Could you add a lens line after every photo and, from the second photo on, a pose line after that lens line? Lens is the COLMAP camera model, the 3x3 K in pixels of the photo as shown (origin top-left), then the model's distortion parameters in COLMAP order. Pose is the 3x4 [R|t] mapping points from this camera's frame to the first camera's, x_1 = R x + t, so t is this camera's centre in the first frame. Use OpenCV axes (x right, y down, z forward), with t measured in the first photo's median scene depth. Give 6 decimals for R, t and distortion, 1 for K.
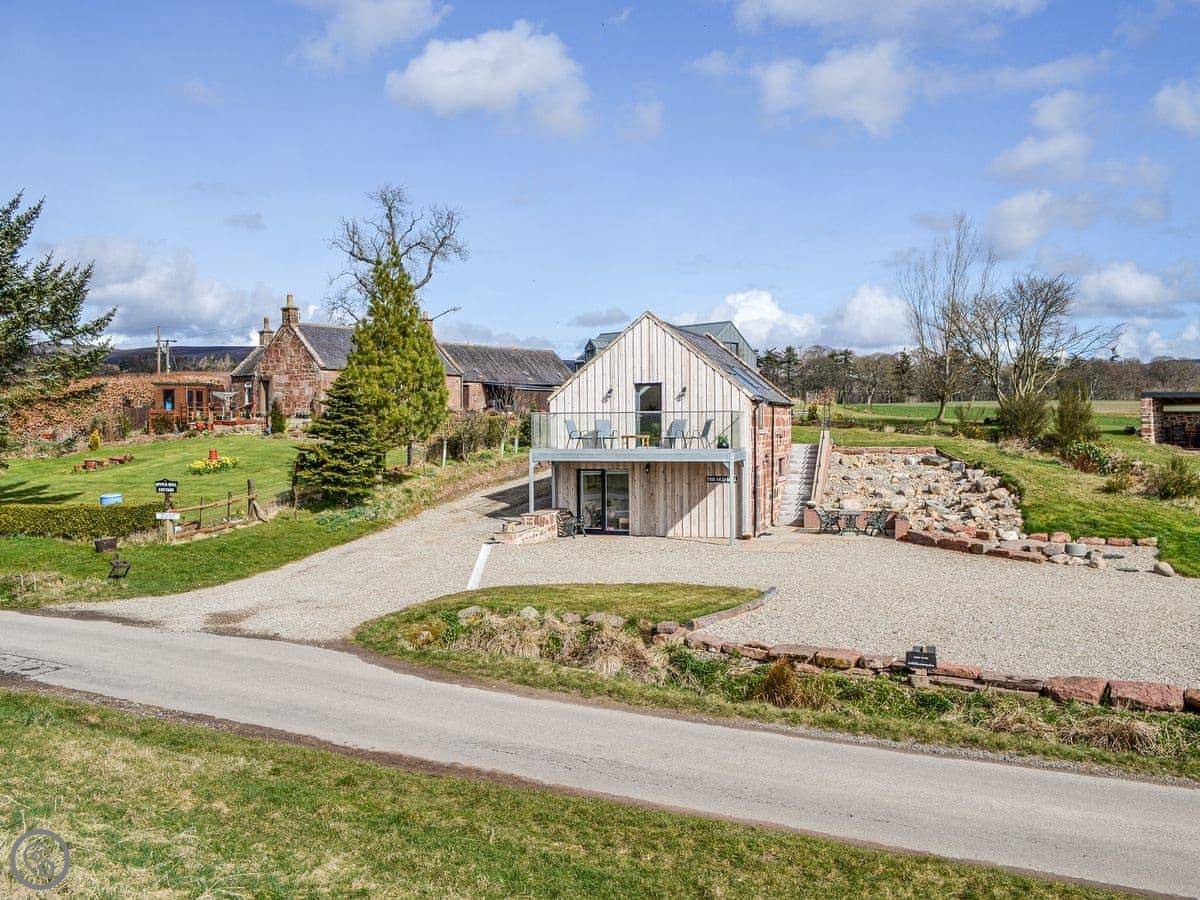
lens RADIAL K [[1009.4, 0, 600.0], [0, 1009.4, 450.0], [0, 0, 1]] dist [-0.081634, -0.004583]
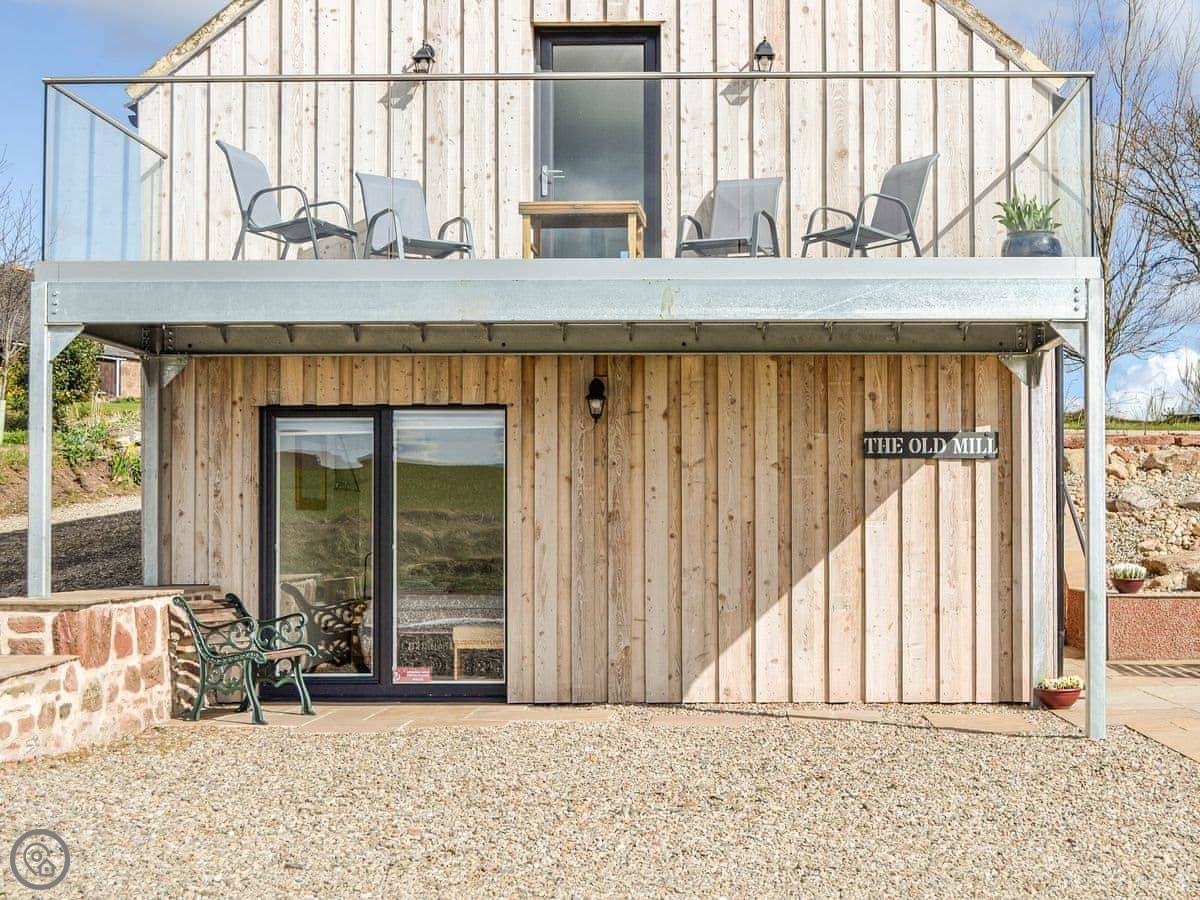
lens RADIAL K [[1557.9, 0, 601.0], [0, 1557.9, 488.3], [0, 0, 1]] dist [-0.007319, -0.012307]
pose [[0.963598, 0.014933, 0.266937, -0.043090], [-0.000038, 0.998446, -0.055720, 0.056992], [-0.267354, 0.053682, 0.962102, 0.667984]]
